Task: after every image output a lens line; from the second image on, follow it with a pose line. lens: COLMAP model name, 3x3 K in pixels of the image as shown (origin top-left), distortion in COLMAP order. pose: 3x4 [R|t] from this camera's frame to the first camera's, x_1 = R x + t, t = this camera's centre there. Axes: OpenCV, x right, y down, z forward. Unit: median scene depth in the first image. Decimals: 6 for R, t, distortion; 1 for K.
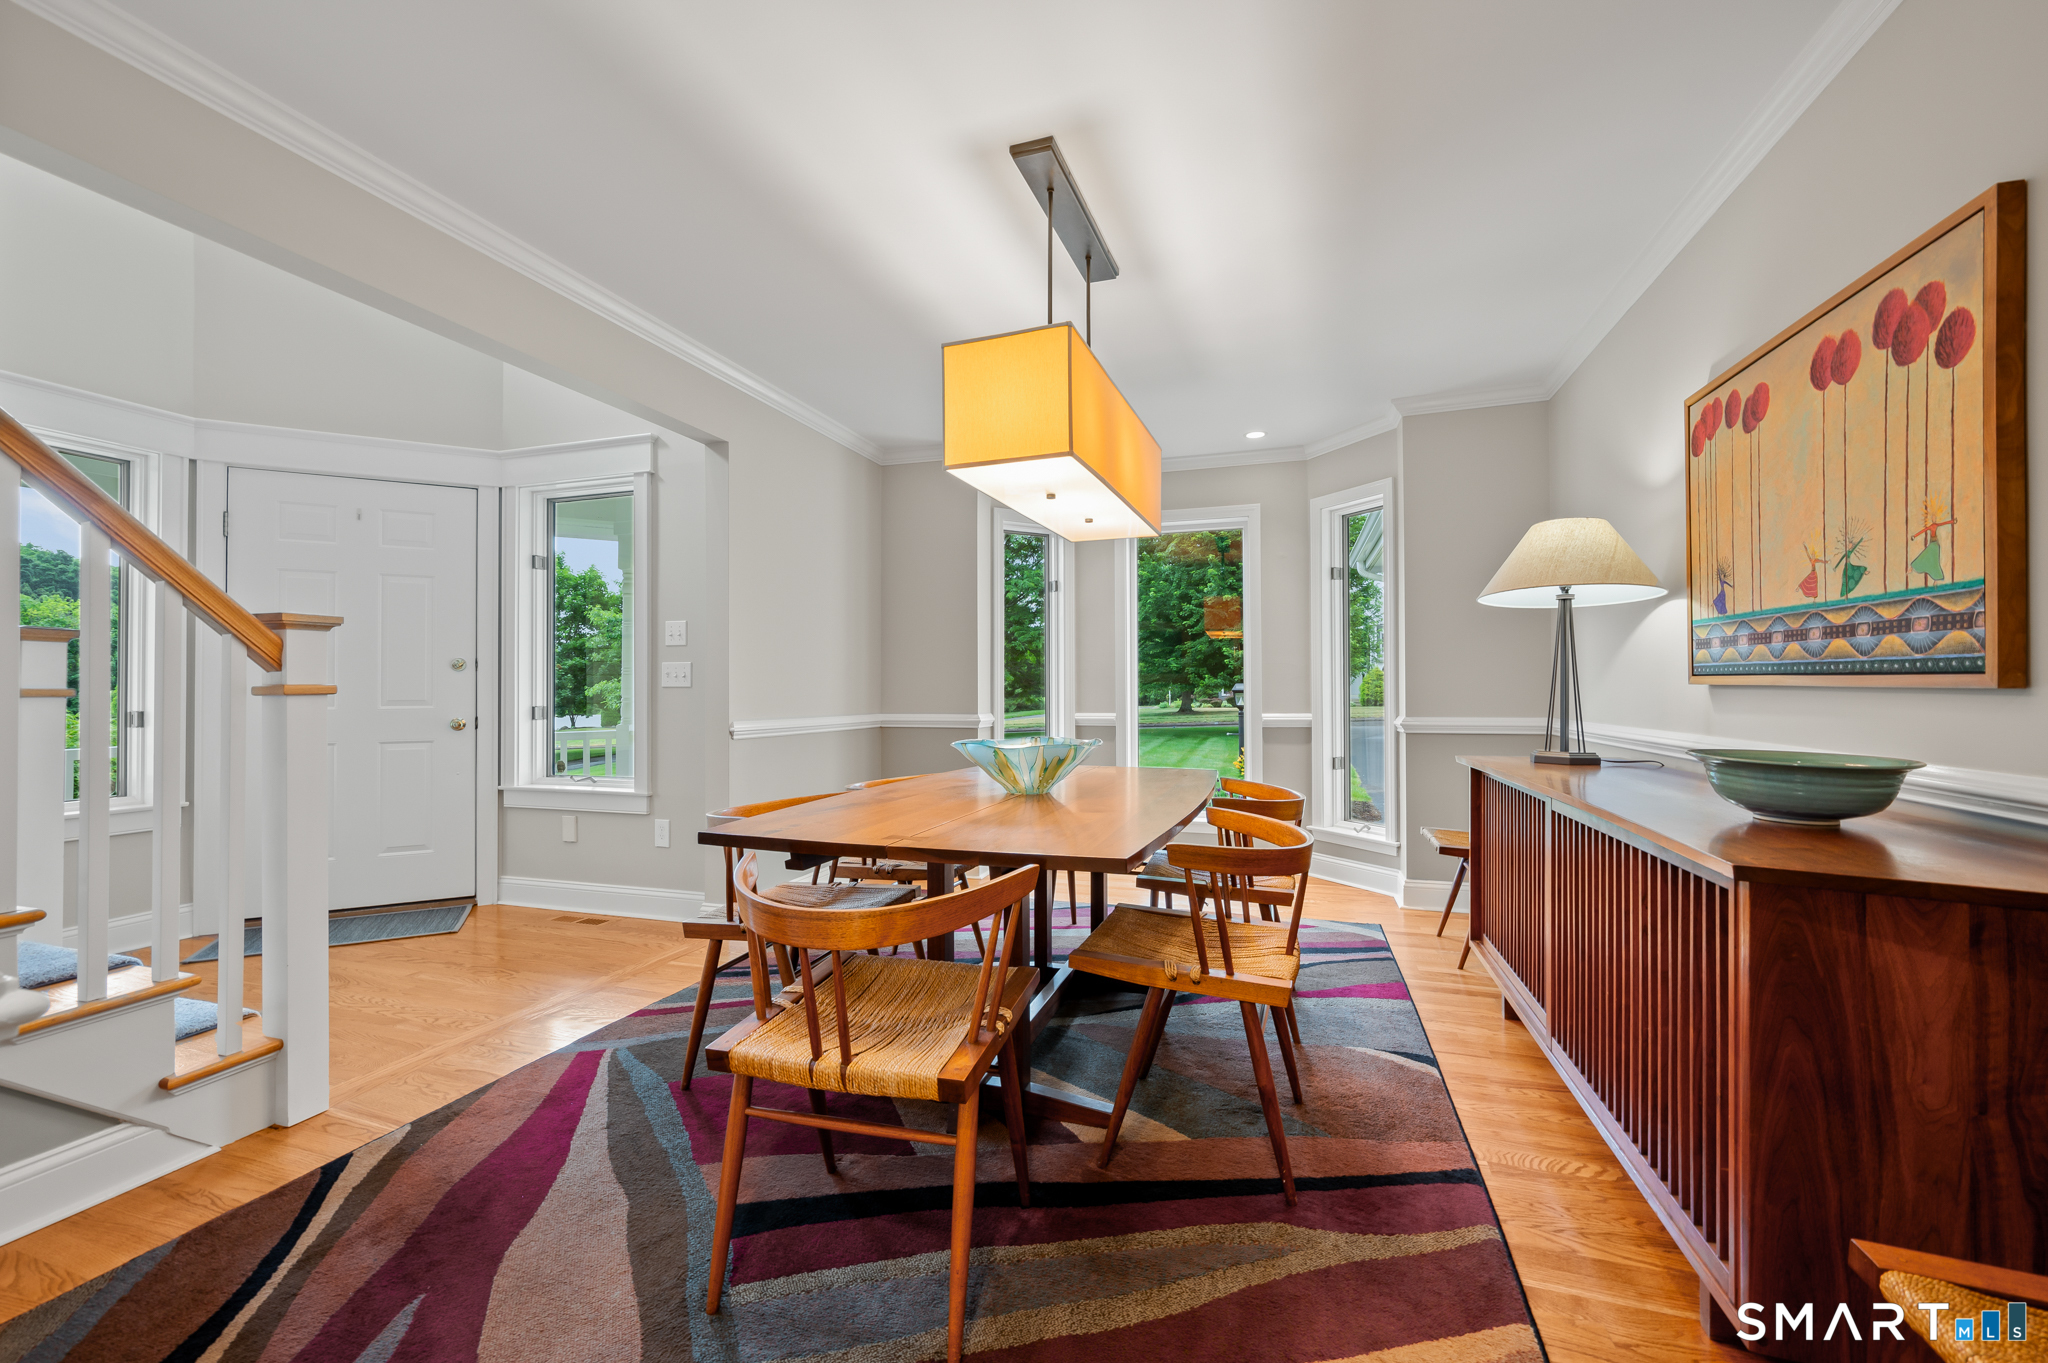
lens RADIAL K [[819.6, 0, 1041.4], [0, 819.6, 692.2], [0, 0, 1]] dist [0.001221, 0.000262]
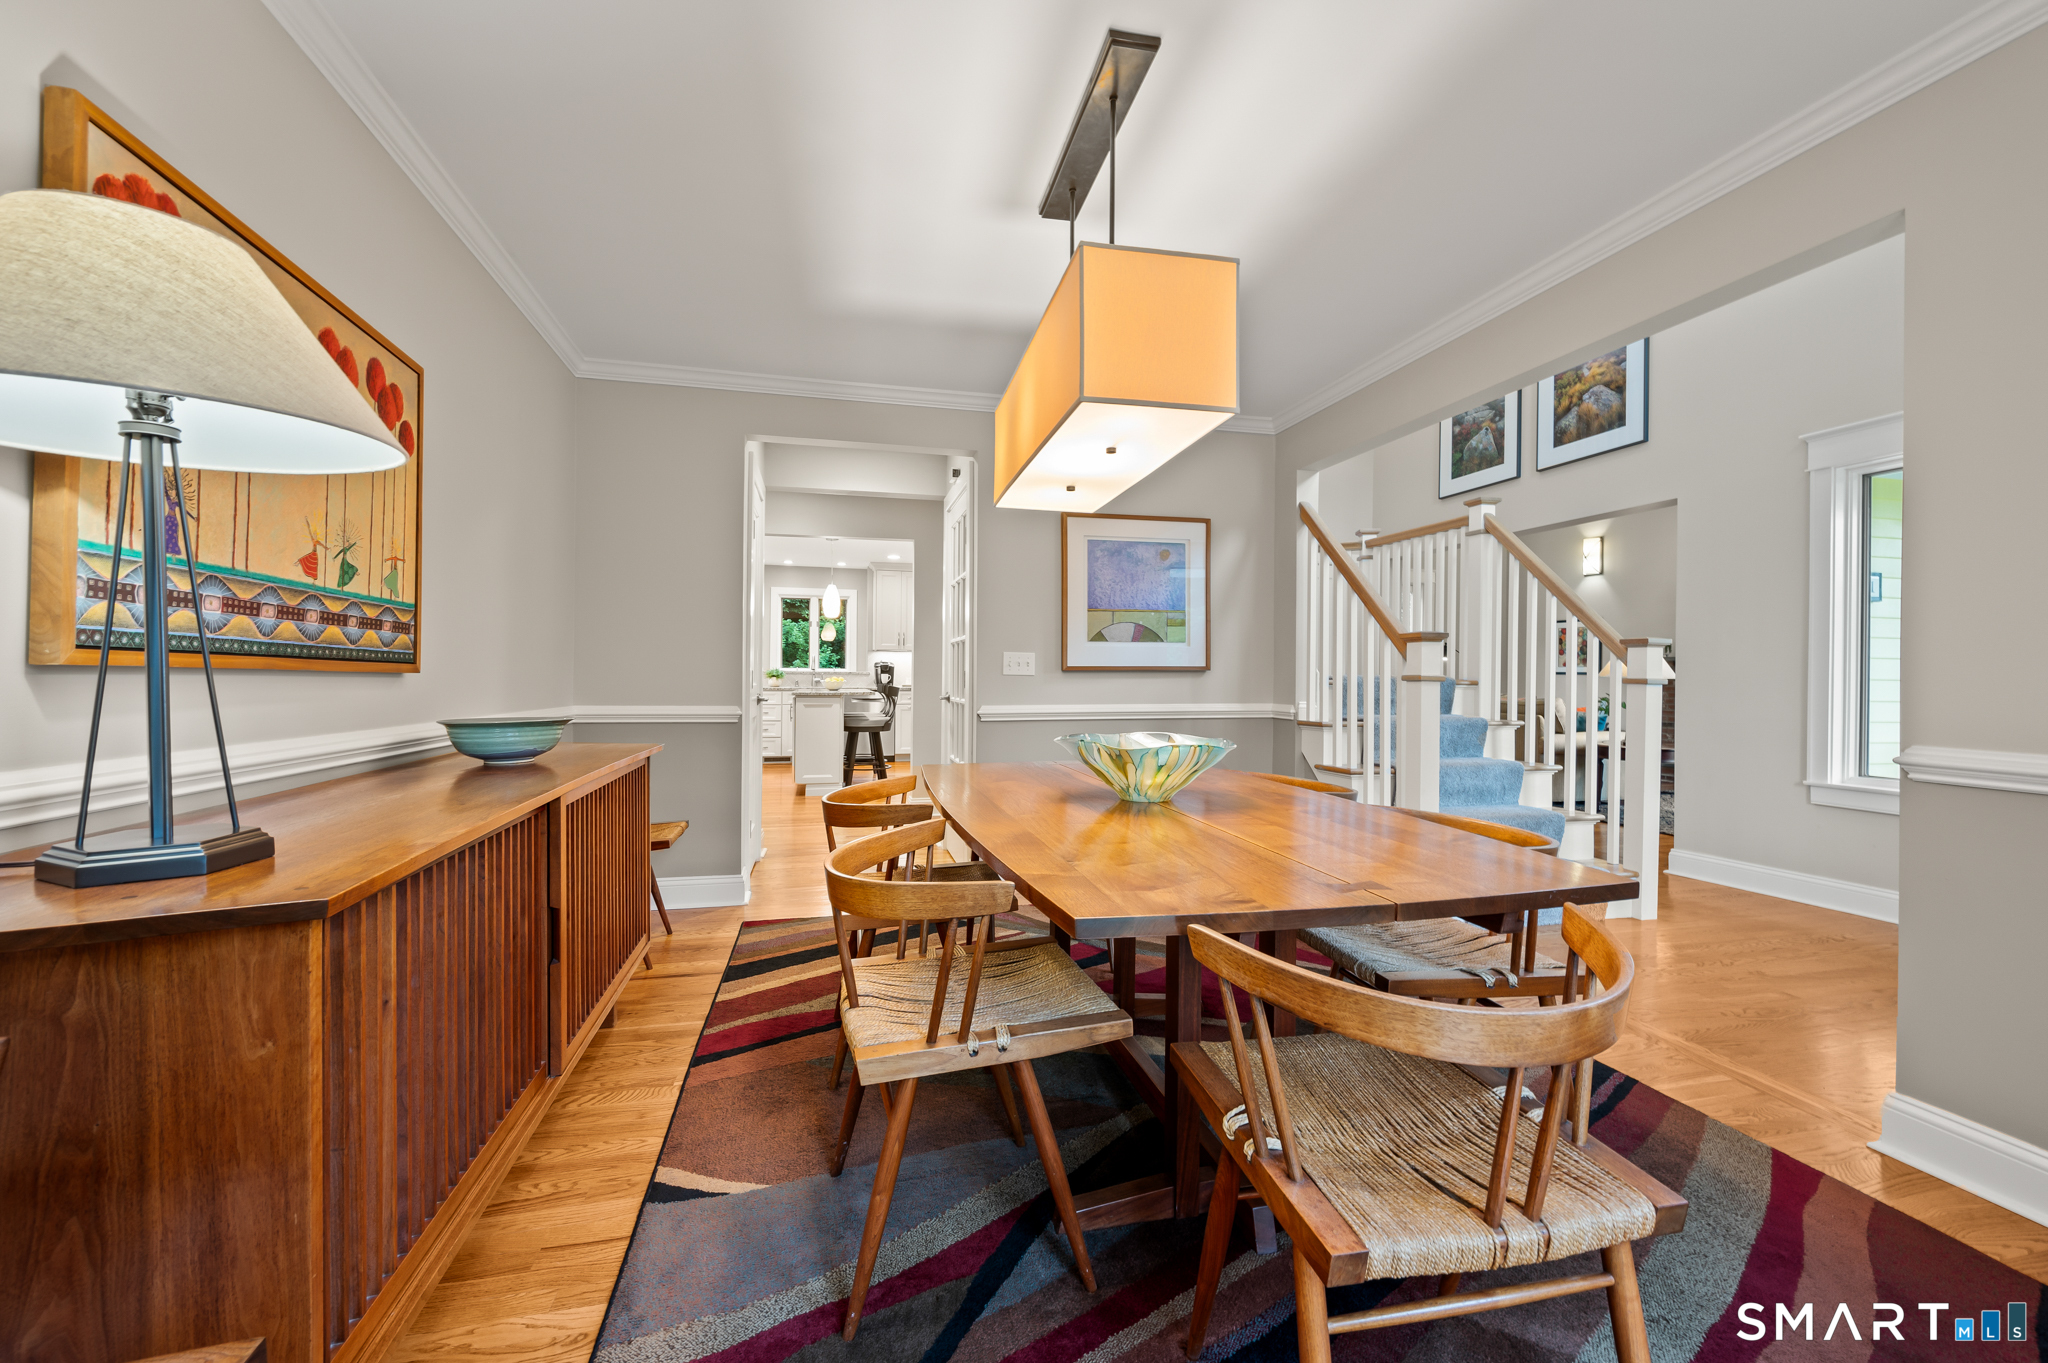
lens RADIAL K [[850.9, 0, 1024.0], [0, 850.9, 681.5], [0, 0, 1]] dist [-0.000896, -0.000055]
pose [[-0.859517, 0.007013, -0.511059, 0.731207], [-0.000068, 0.999904, 0.013836, -0.008045], [0.511107, 0.011926, -0.859434, 2.287629]]
